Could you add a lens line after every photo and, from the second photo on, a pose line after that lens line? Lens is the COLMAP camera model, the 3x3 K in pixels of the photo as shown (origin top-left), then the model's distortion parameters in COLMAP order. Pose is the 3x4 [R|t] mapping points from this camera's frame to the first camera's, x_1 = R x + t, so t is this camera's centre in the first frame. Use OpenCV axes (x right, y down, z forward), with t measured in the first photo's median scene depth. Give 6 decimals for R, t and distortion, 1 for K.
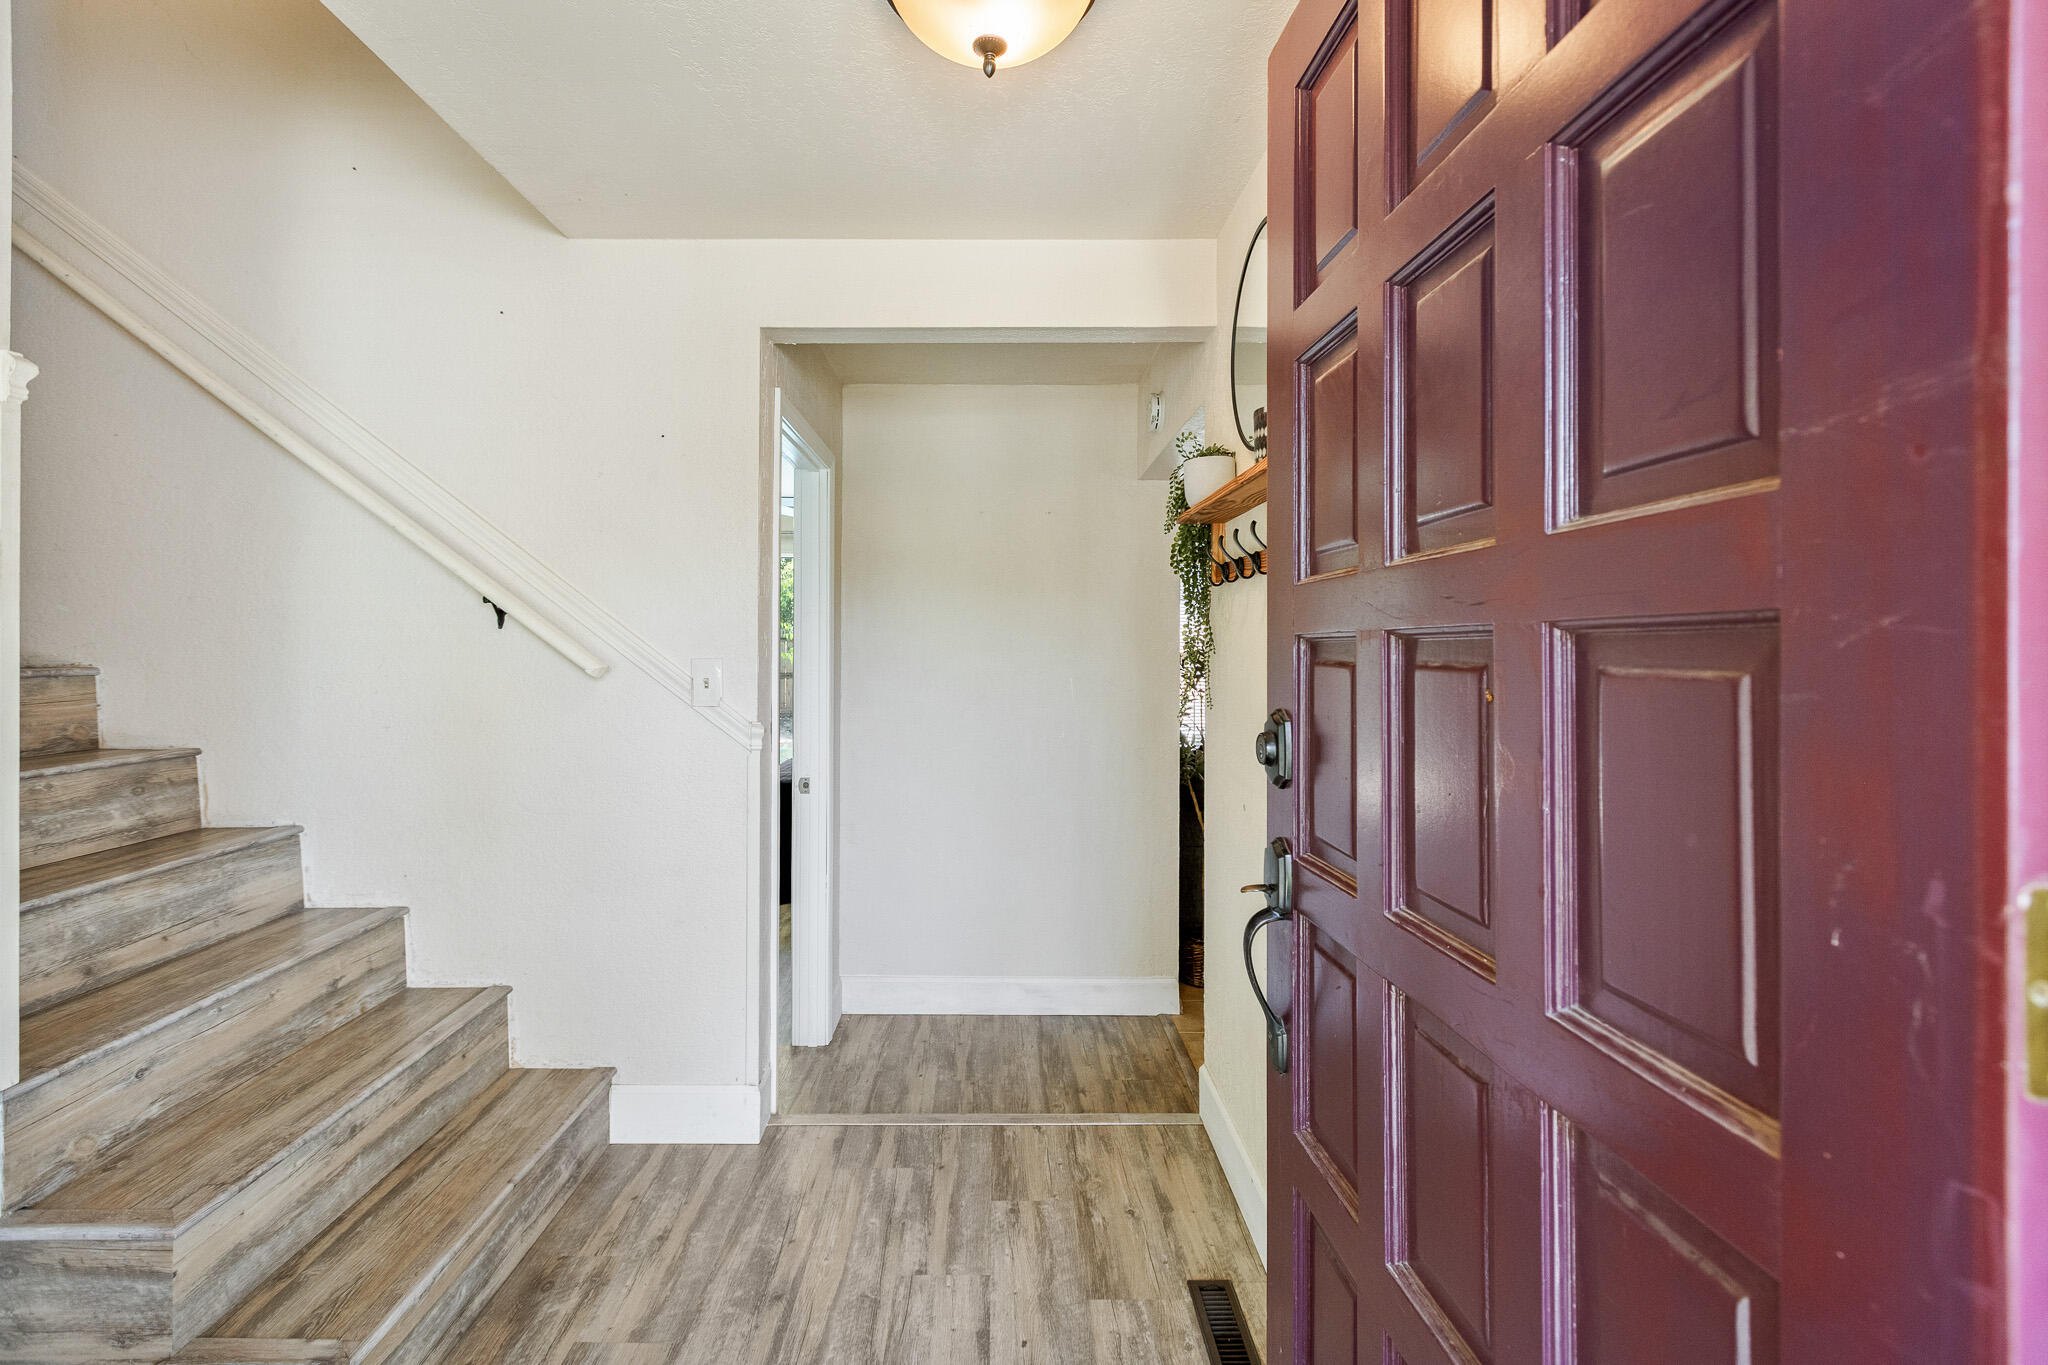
lens RADIAL K [[907.8, 0, 1017.3], [0, 907.8, 660.1], [0, 0, 1]] dist [0.000937, 0.000289]
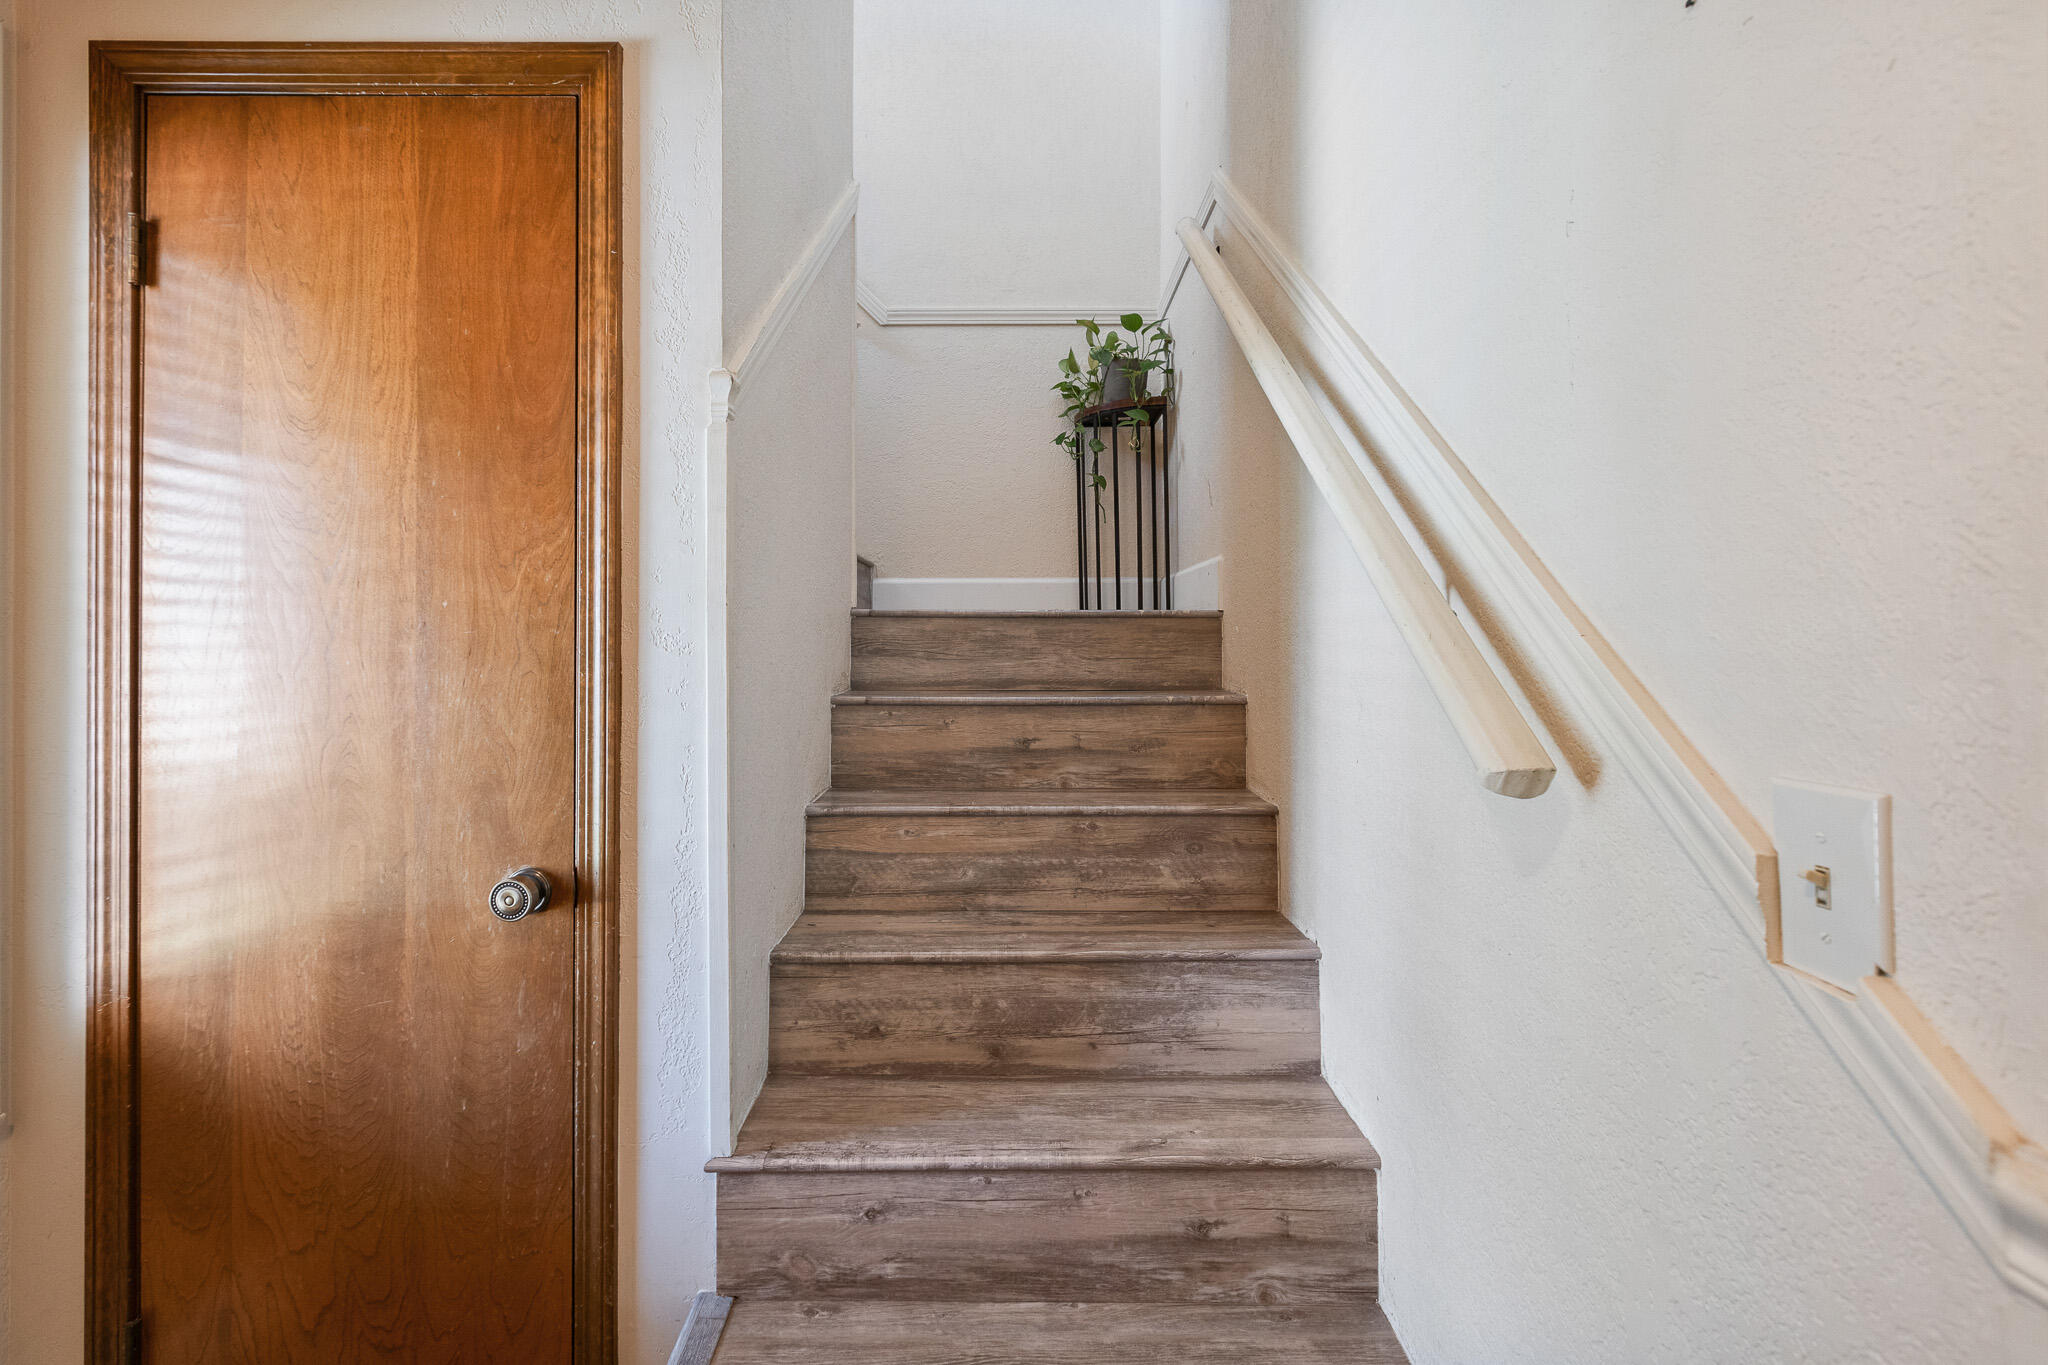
lens RADIAL K [[954.0, 0, 1004.5], [0, 954.0, 635.8], [0, 0, 1]] dist [0.001547, -0.000385]
pose [[-0.025293, -0.011165, -0.999618, -0.092479], [-0.020106, 0.999741, -0.010658, -0.040235], [0.999478, 0.019829, -0.025511, 0.896308]]
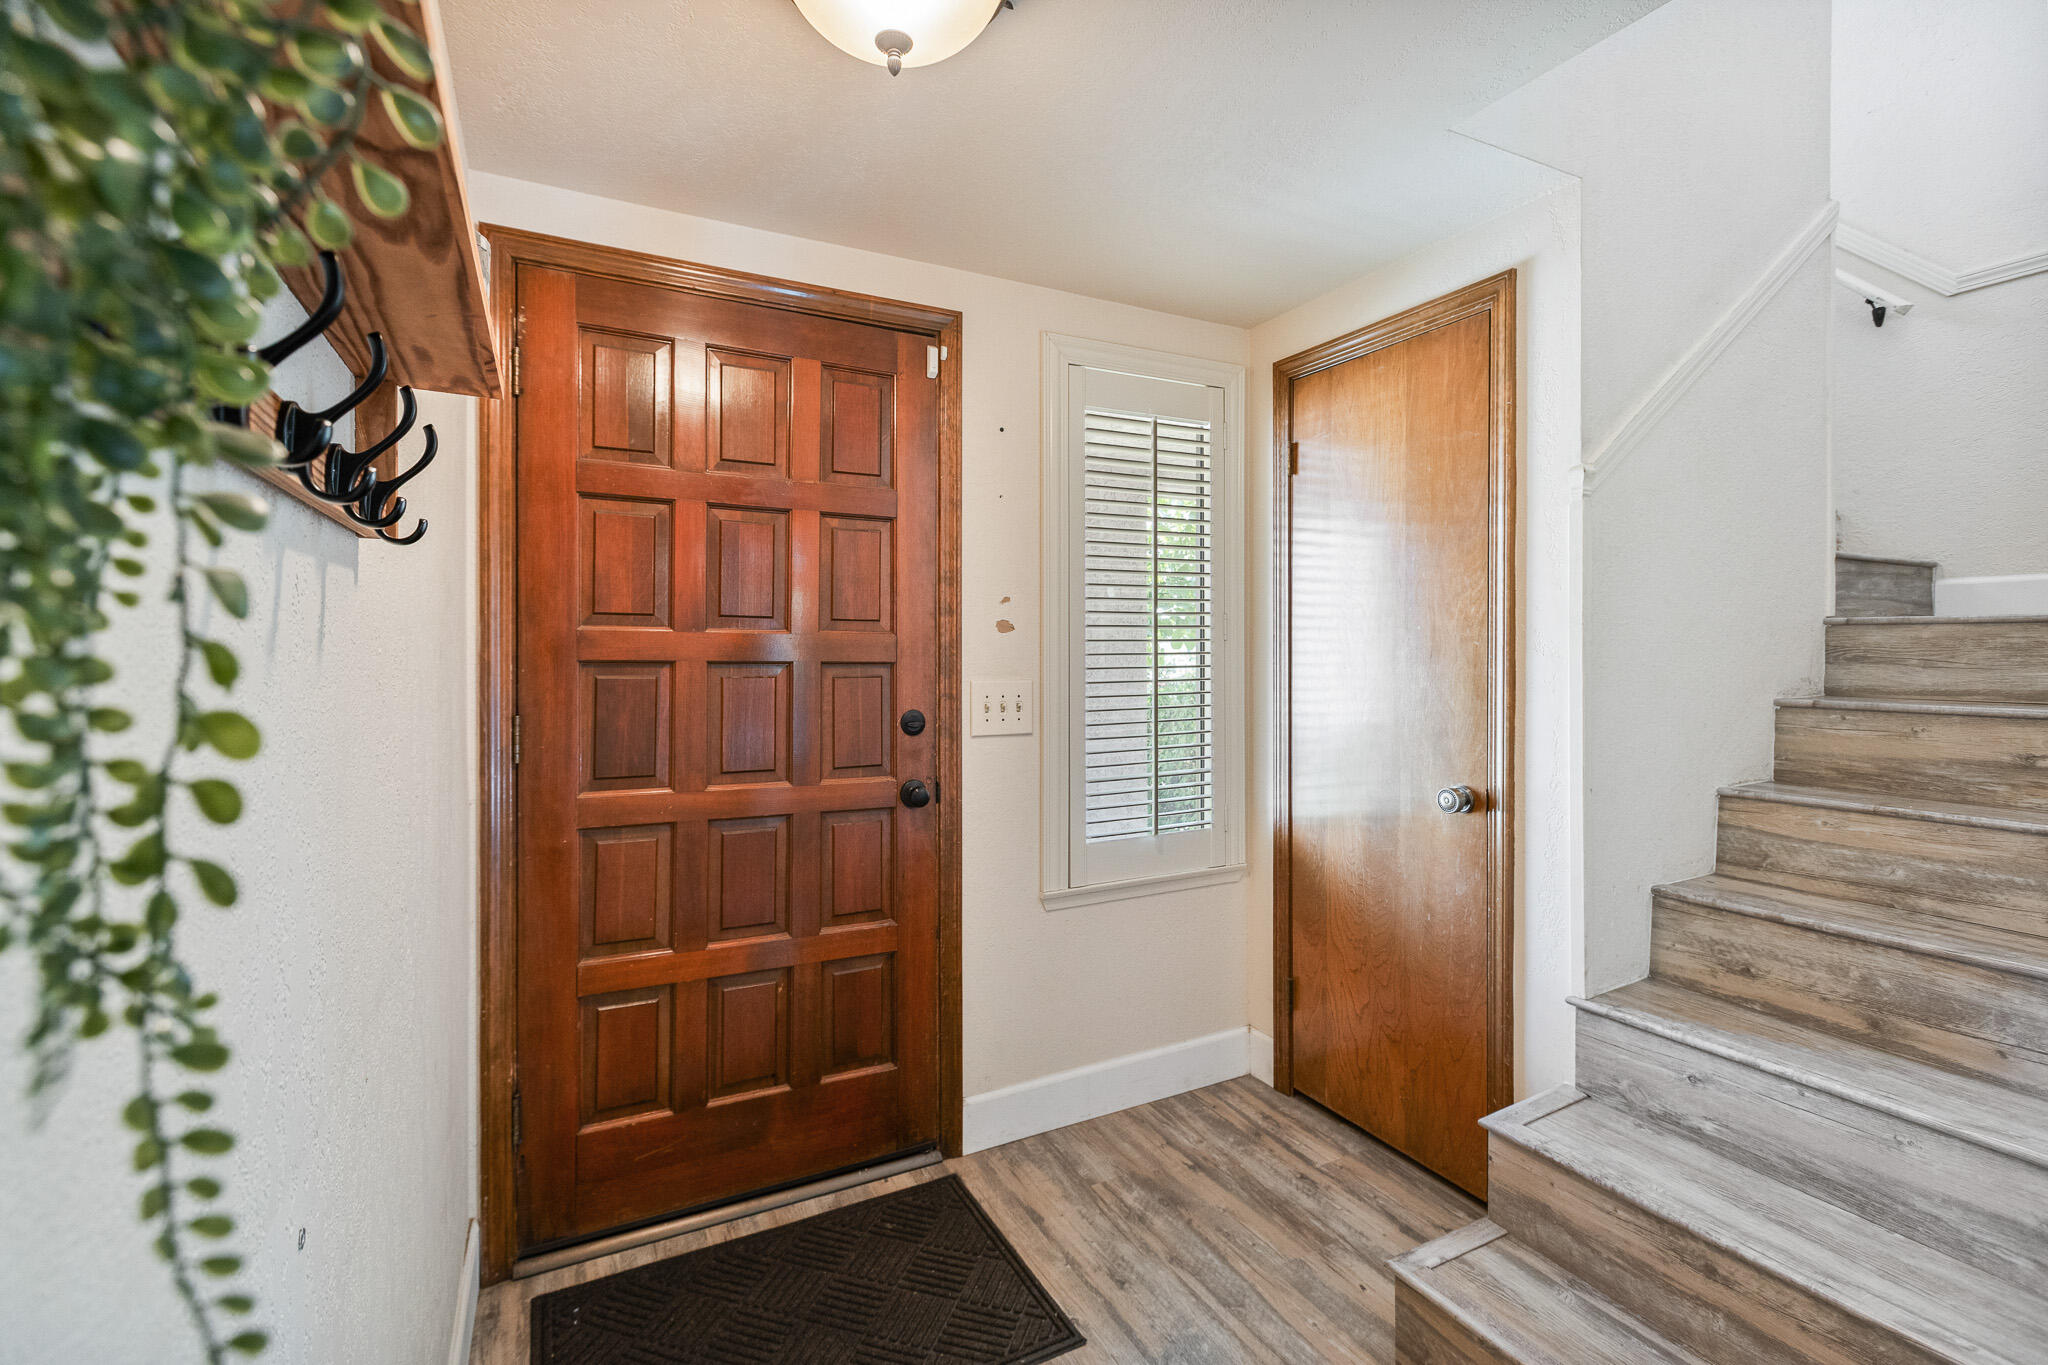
lens RADIAL K [[907.8, 0, 1017.3], [0, 907.8, 660.1], [0, 0, 1]] dist [0.000937, 0.000289]
pose [[-0.900252, 0.001031, -0.435367, 0.173674], [-0.012328, 0.999536, 0.027858, -0.047019], [0.435194, 0.030446, -0.899822, 1.271988]]
